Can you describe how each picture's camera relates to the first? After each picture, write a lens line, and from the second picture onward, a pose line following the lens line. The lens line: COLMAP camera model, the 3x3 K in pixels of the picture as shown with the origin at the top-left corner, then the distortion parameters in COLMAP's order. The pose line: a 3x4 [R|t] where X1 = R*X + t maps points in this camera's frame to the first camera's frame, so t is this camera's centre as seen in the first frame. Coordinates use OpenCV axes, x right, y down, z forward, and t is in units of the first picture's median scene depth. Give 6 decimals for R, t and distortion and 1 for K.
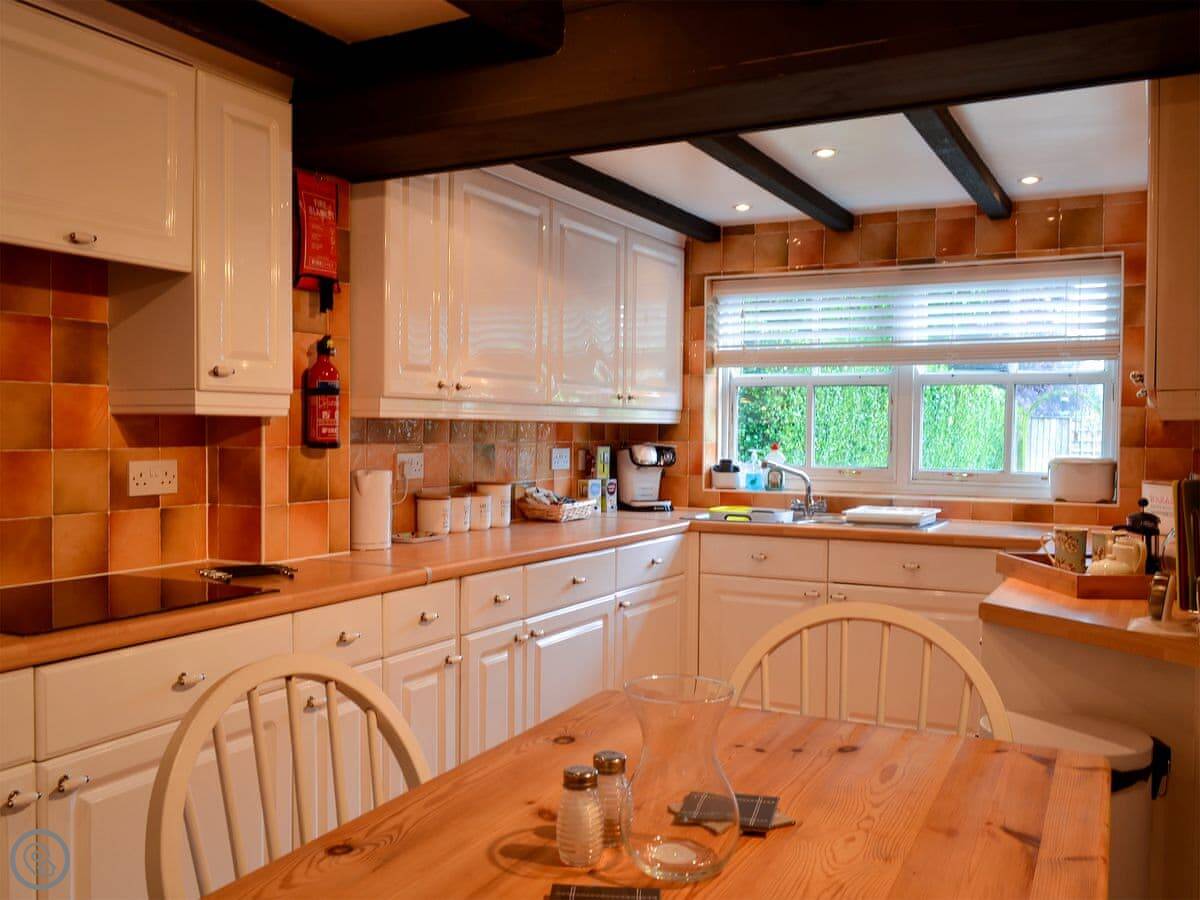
lens RADIAL K [[1060.2, 0, 598.7], [0, 1060.2, 495.0], [0, 0, 1]] dist [-0.003369, -0.013503]
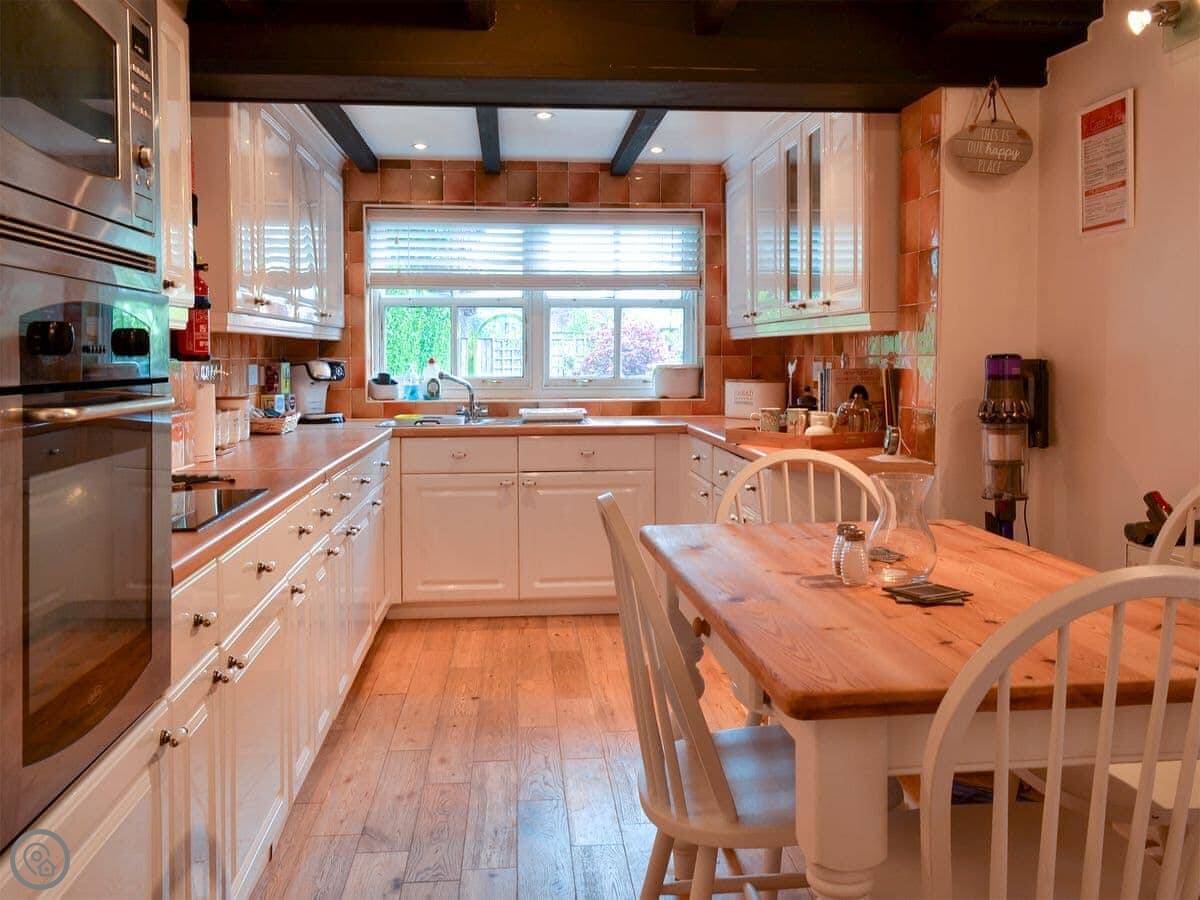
lens RADIAL K [[1071.7, 0, 600.0], [0, 1071.7, 450.0], [0, 0, 1]] dist [-0.000991, -0.001287]
pose [[0.833557, -0.059526, 0.549217, -0.322877], [0.043630, 0.998166, 0.041966, 0.009525], [-0.550707, -0.011019, 0.834626, -0.051025]]
